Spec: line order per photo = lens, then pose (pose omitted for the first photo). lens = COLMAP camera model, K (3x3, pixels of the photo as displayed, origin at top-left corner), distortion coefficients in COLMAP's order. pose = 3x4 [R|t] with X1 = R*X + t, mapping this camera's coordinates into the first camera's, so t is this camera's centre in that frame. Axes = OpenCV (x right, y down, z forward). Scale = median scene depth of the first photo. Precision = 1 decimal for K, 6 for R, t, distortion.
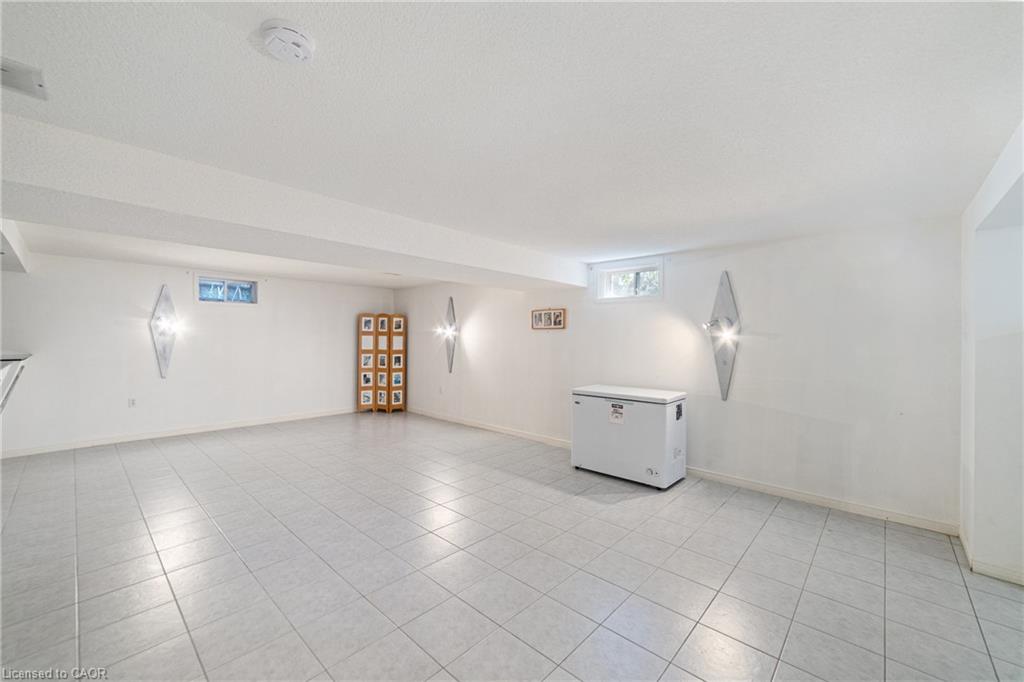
lens RADIAL K [[408.5, 0, 516.7], [0, 408.5, 338.0], [0, 0, 1]] dist [-0.002646, -0.000297]
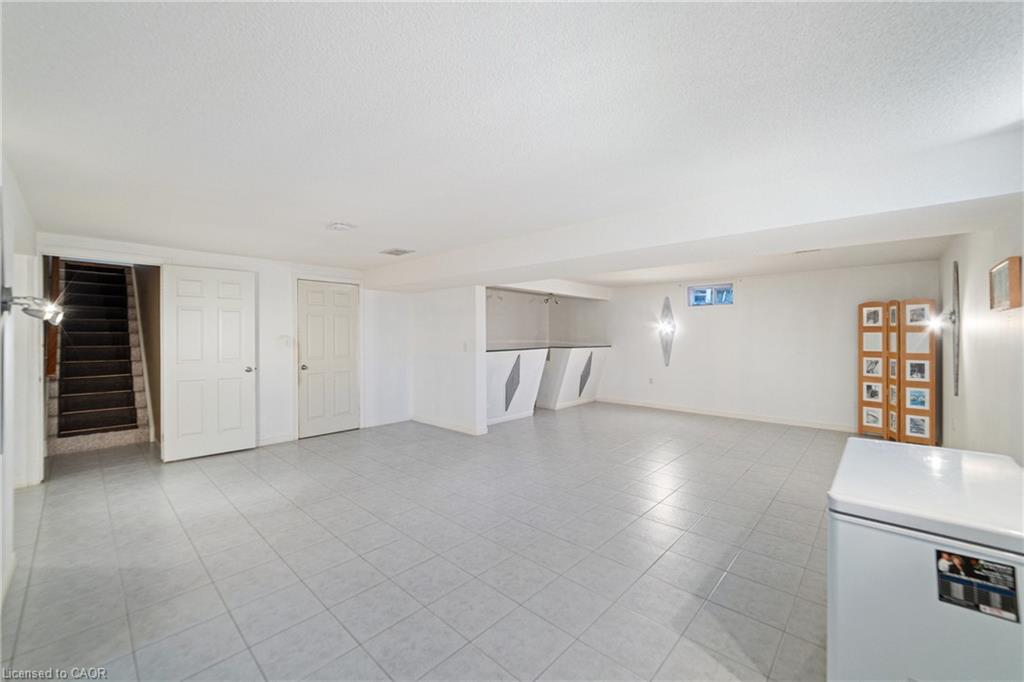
lens RADIAL K [[408.5, 0, 516.9], [0, 408.5, 336.7], [0, 0, 1]] dist [-0.002646, -0.000297]
pose [[0.000502, -0.004758, -0.999989, 0.362771], [0.000051, 0.999989, -0.004758, 0.005368], [1.000000, -0.000049, 0.000502, 0.362447]]
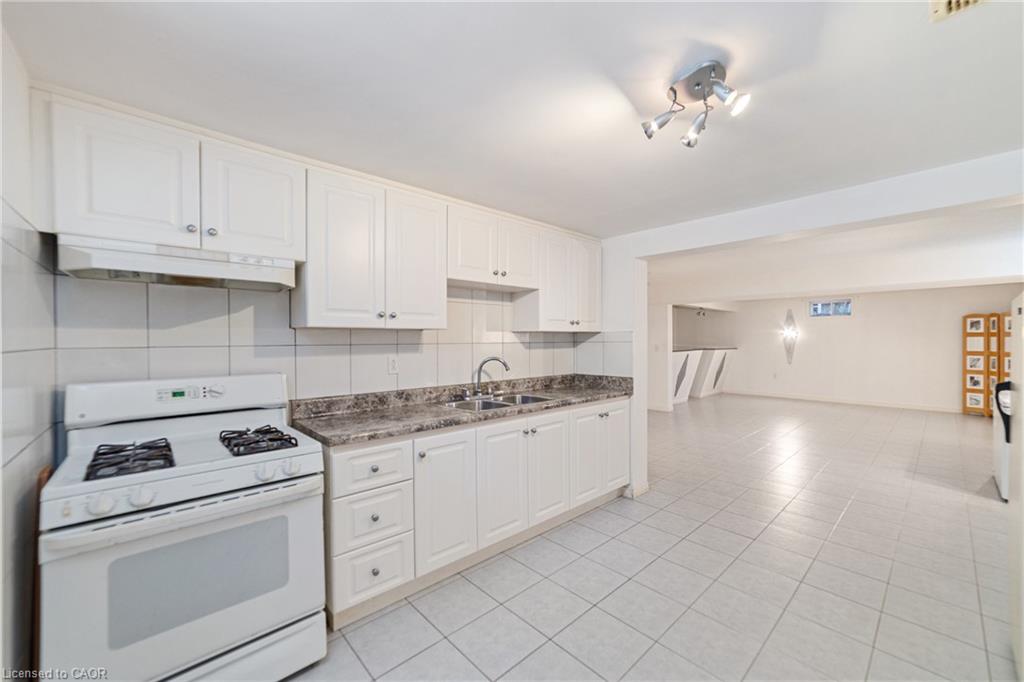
lens RADIAL K [[408.5, 0, 510.5], [0, 408.5, 342.8], [0, 0, 1]] dist [-0.002646, -0.000297]
pose [[-0.082075, -0.000580, -0.996626, 0.690840], [0.002496, 0.999997, -0.000788, 0.006091], [0.996623, -0.002552, -0.082073, -0.024611]]
